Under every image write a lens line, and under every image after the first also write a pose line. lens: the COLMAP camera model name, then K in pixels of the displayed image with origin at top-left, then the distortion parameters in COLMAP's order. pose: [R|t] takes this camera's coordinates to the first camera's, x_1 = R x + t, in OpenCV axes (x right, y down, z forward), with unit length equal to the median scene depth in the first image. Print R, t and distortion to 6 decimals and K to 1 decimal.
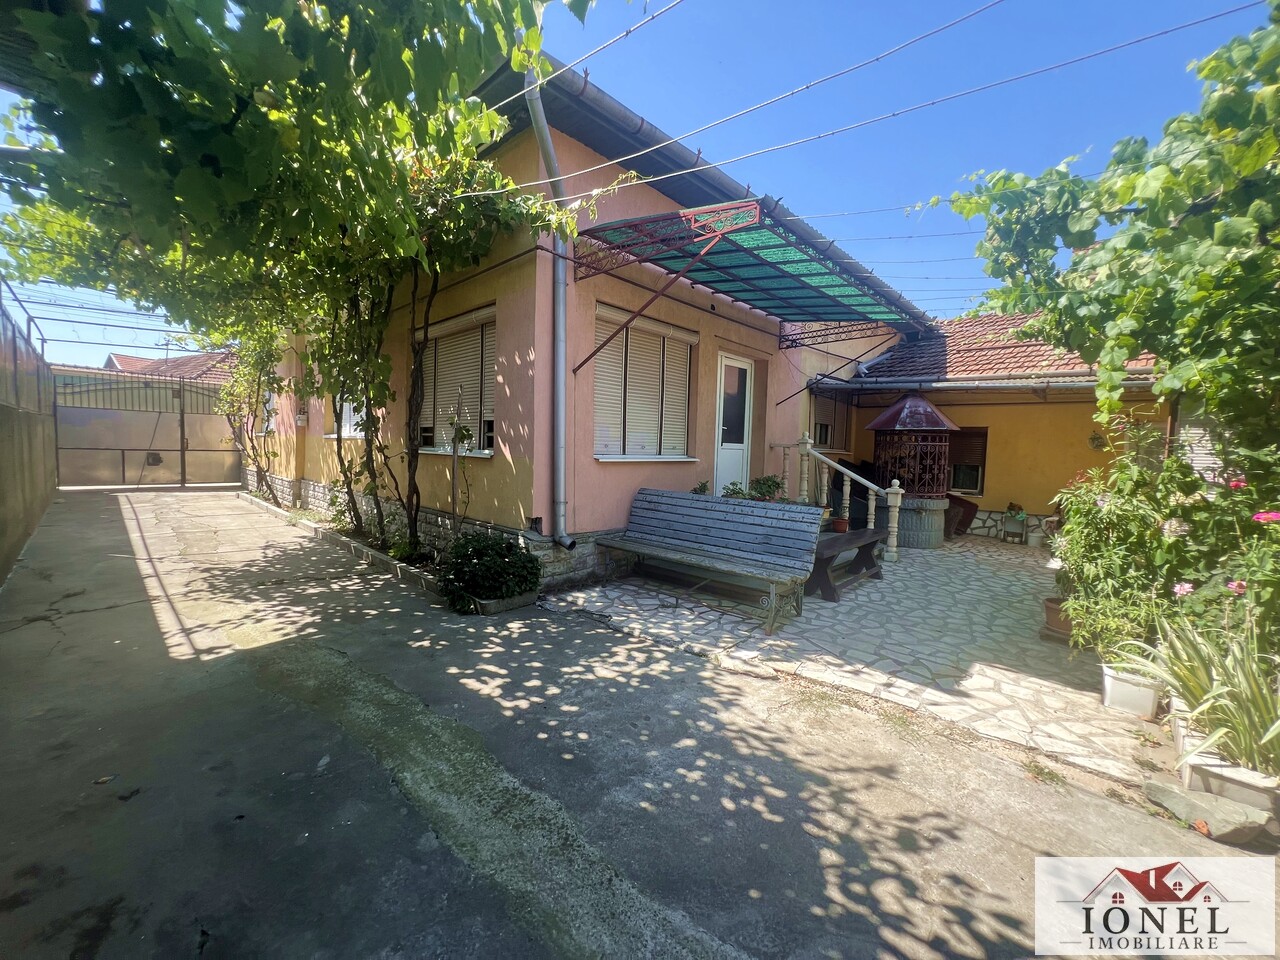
lens RADIAL K [[515.9, 0, 640.0], [0, 515.9, 480.0], [0, 0, 1]] dist [-0.015721, 0.004957]
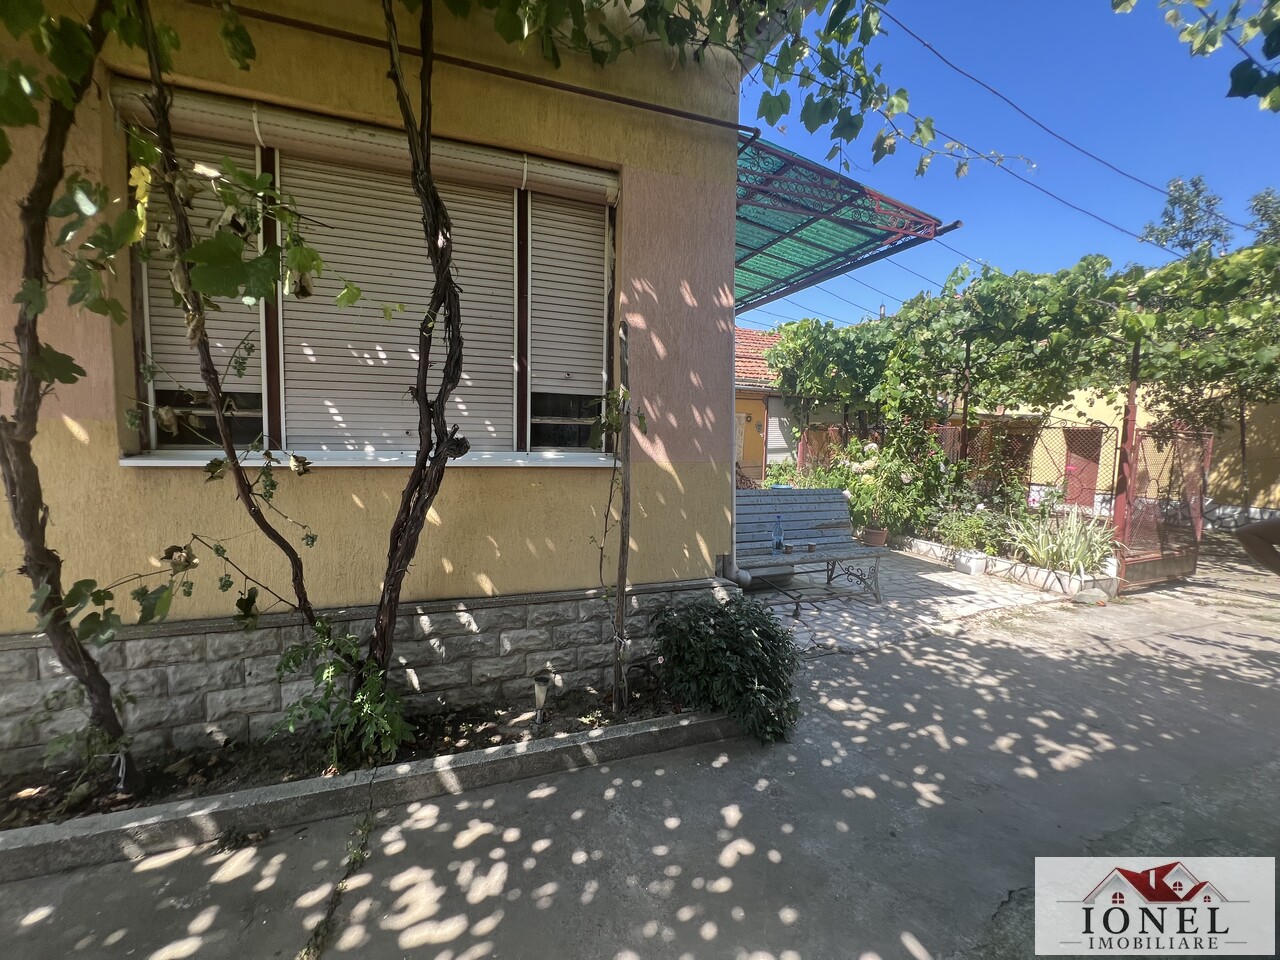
lens RADIAL K [[515.9, 0, 640.0], [0, 515.9, 480.0], [0, 0, 1]] dist [-0.015721, 0.004957]
pose [[0.455739, -0.099345, 0.884552, -1.078171], [0.050284, 0.995039, 0.085846, -0.104625], [-0.888692, 0.005356, 0.458473, 1.045111]]
